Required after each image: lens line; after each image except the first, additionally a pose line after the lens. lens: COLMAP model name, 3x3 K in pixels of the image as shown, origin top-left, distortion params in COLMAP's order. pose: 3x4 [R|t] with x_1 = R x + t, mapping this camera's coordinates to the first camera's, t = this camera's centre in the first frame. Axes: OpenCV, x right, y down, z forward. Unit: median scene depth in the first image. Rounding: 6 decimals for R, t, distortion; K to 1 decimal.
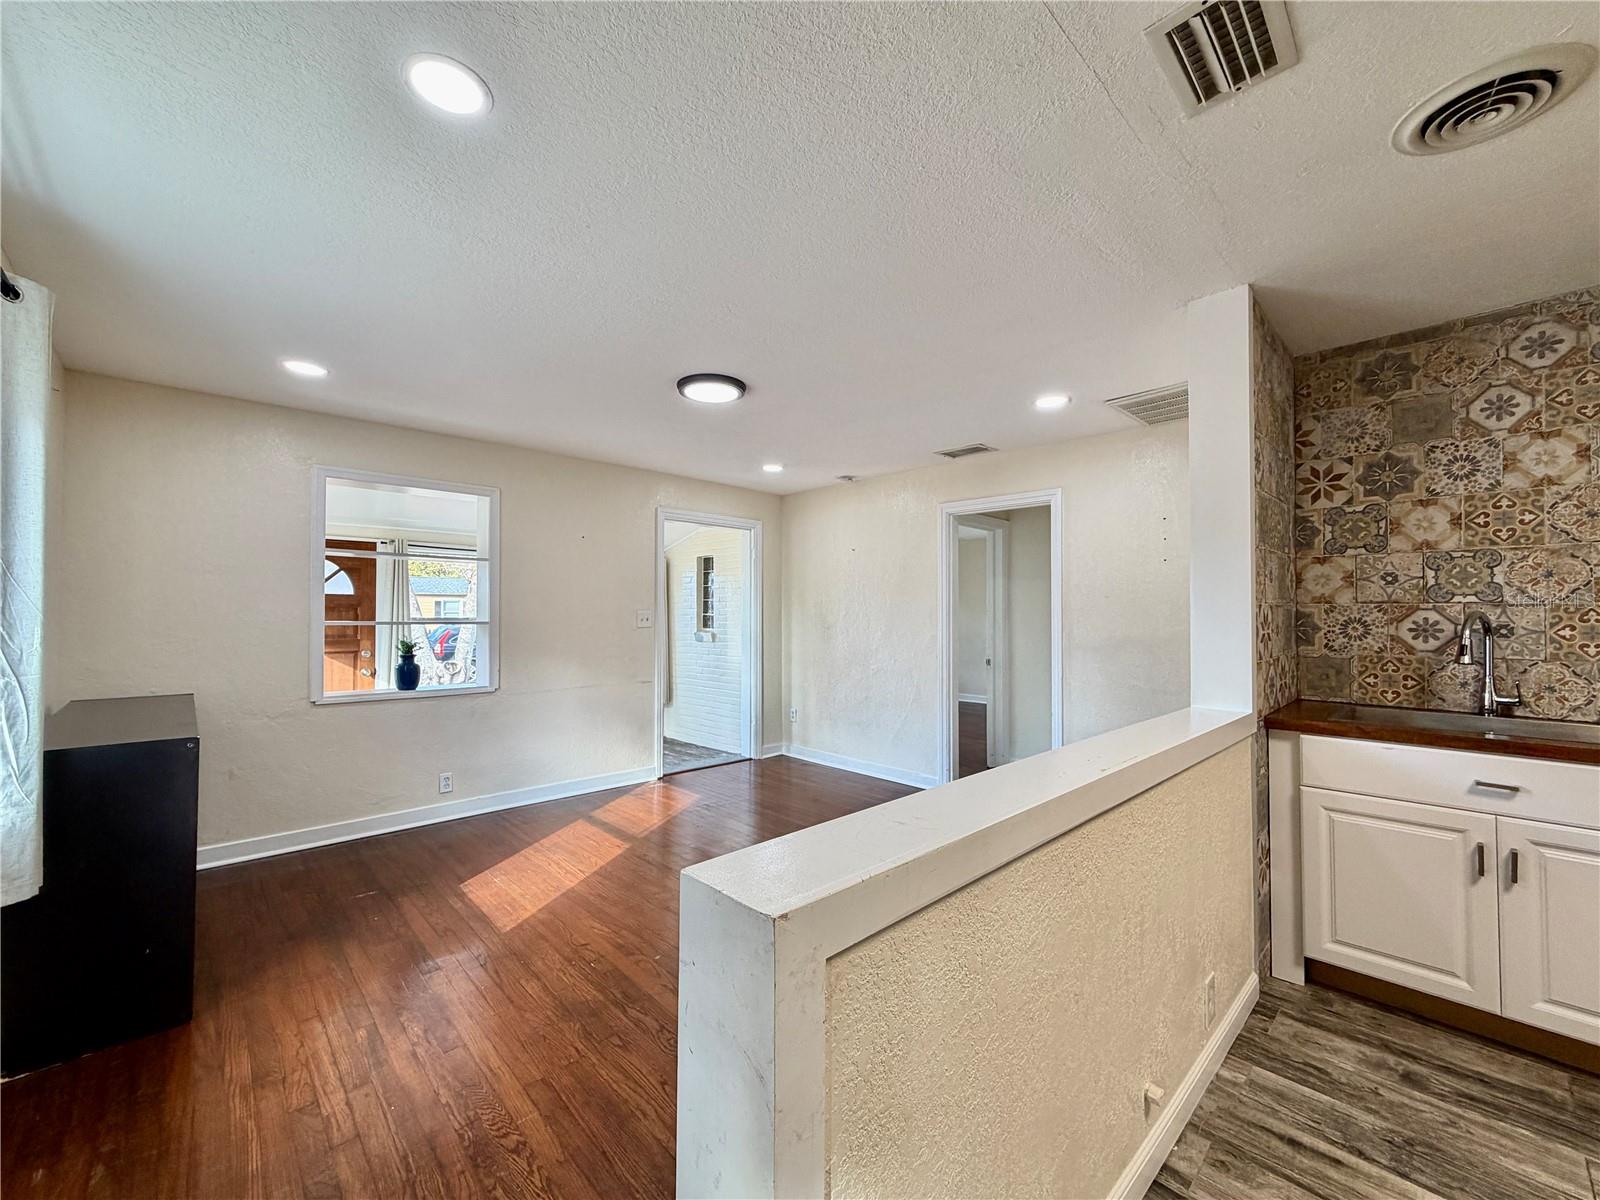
lens RADIAL K [[638.4, 0, 797.3], [0, 638.4, 601.8], [0, 0, 1]] dist [0.000206, -0.000125]
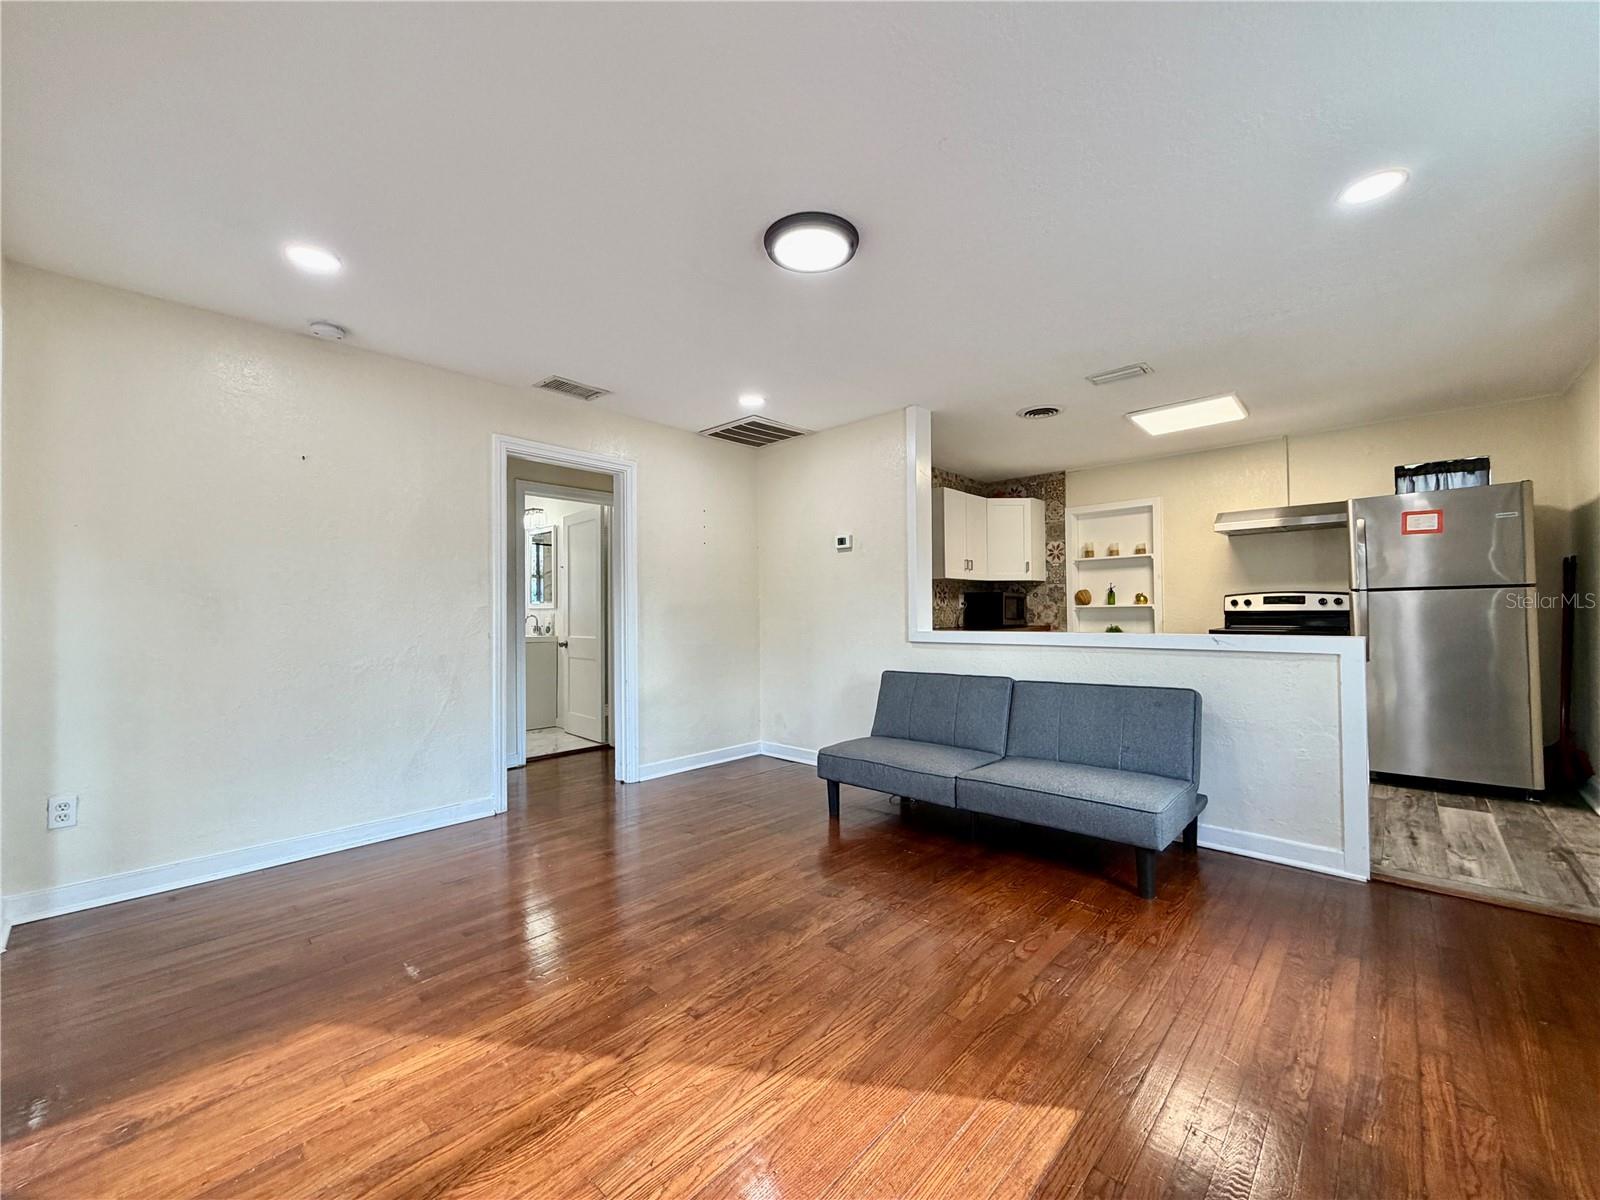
lens RADIAL K [[637.0, 0, 797.3], [0, 637.0, 603.5], [0, 0, 1]] dist [0.001157, 0.000066]
pose [[-0.055015, 0.010945, 0.998426, -1.081584], [-0.009615, 0.999888, -0.011490, 0.104323], [-0.998439, -0.010232, -0.054903, 1.341423]]
